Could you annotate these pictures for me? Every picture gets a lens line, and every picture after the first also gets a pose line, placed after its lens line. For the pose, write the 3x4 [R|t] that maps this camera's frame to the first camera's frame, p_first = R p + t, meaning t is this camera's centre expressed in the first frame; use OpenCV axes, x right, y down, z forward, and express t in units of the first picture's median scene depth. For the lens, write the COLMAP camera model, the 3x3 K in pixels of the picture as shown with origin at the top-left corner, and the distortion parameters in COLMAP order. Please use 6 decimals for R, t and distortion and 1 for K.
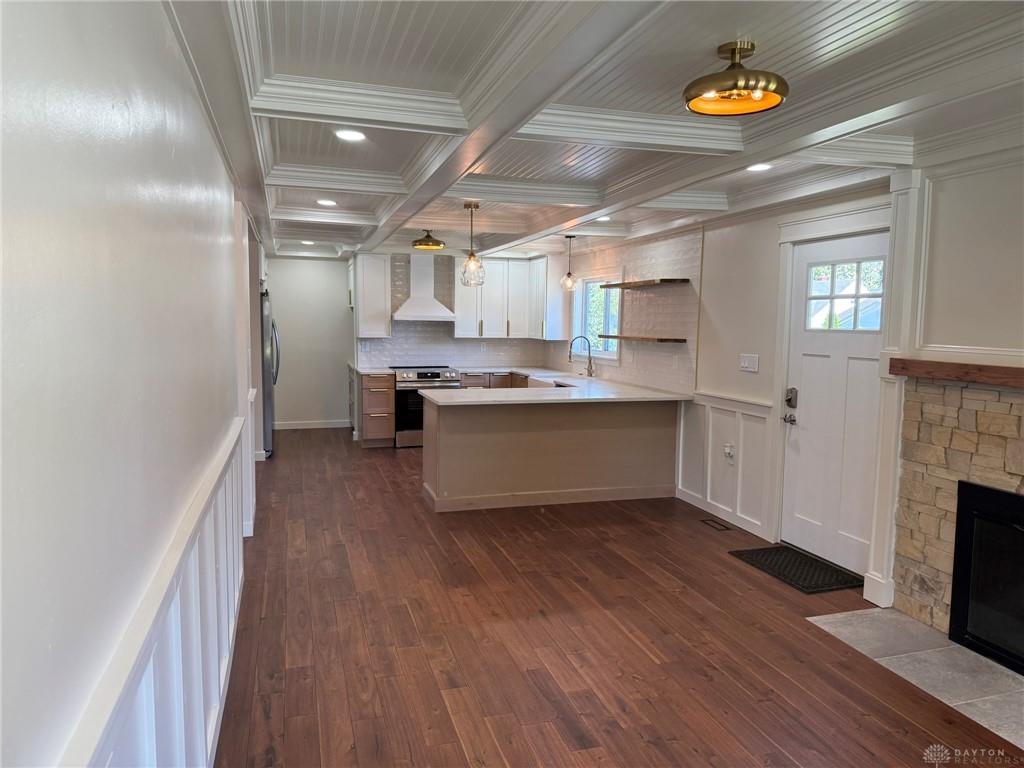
lens RADIAL K [[713.1, 0, 510.0], [0, 713.1, 387.1], [0, 0, 1]] dist [0.104070, -0.161884]
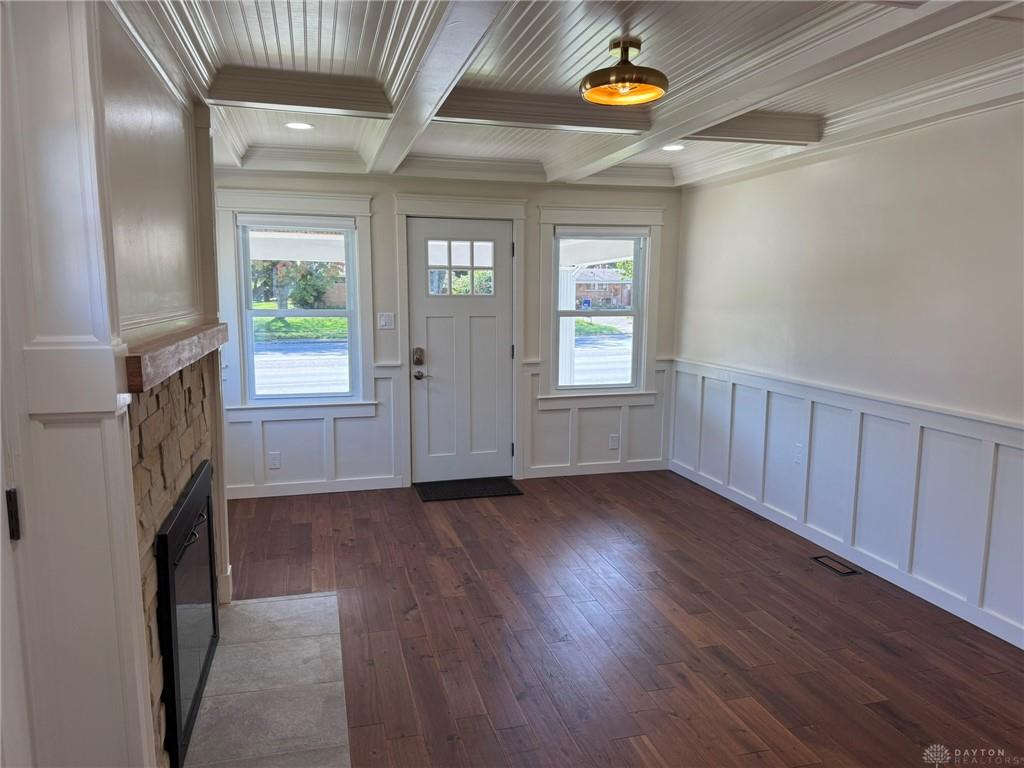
lens RADIAL K [[713.1, 0, 510.0], [0, 713.1, 387.1], [0, 0, 1]] dist [0.104070, -0.161884]
pose [[-0.999579, -0.020413, 0.020626, 0.248609], [-0.015121, 0.973032, 0.230173, -0.108575], [-0.024769, 0.229764, -0.972931, 1.214896]]
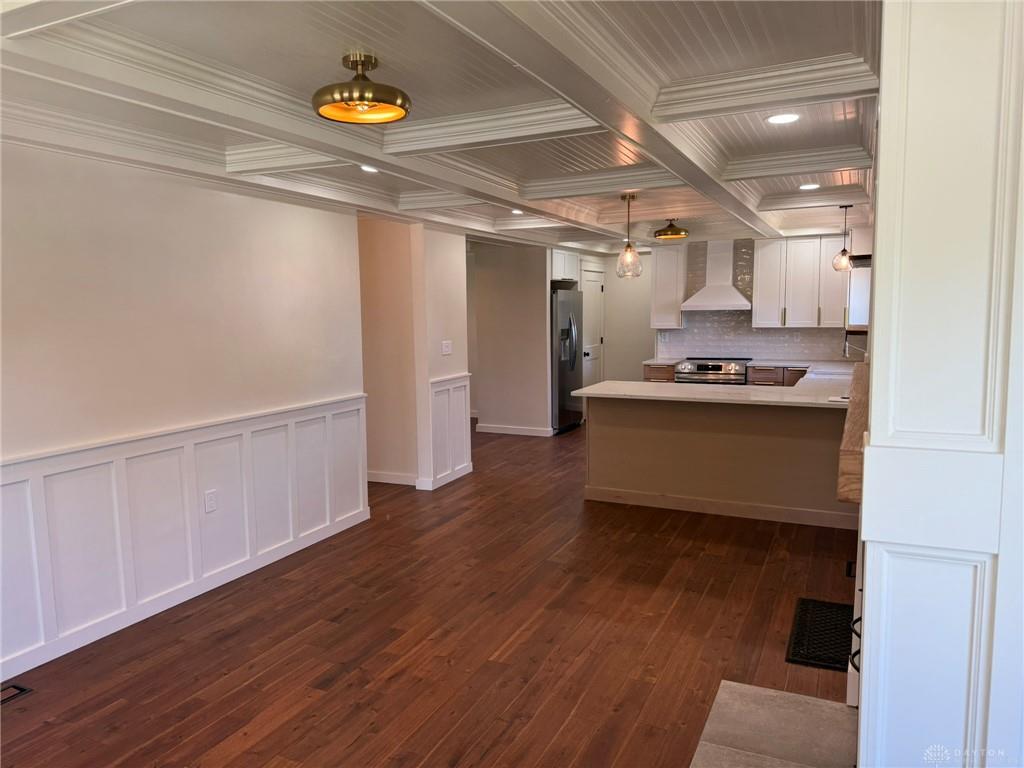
lens RADIAL K [[713.1, 0, 510.0], [0, 713.1, 387.1], [0, 0, 1]] dist [0.104070, -0.161884]
pose [[0.739704, 0.053103, -0.670833, 0.644159], [-0.041100, 0.998586, 0.033728, -0.022535], [0.671676, 0.002622, 0.740841, 0.201963]]
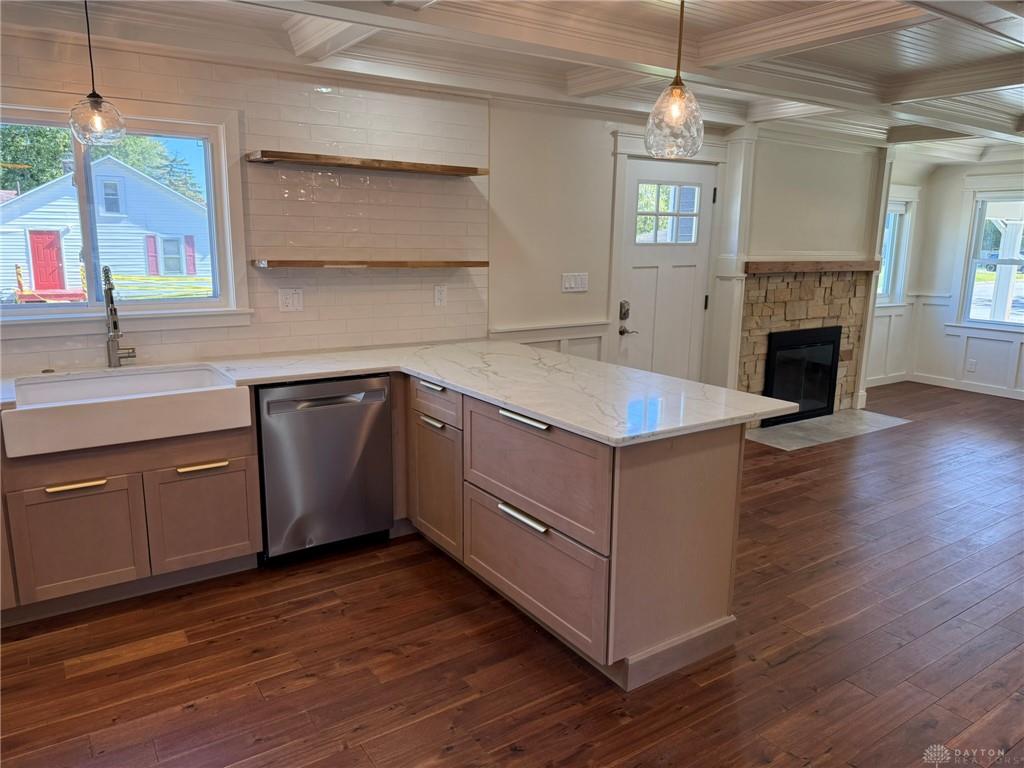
lens RADIAL K [[713.1, 0, 510.0], [0, 713.1, 387.1], [0, 0, 1]] dist [0.104070, -0.161884]
pose [[-0.294783, -0.209069, 0.932413, -0.606600], [0.075509, 0.967624, 0.240837, -0.152623], [-0.952576, 0.141400, -0.269452, 1.585481]]
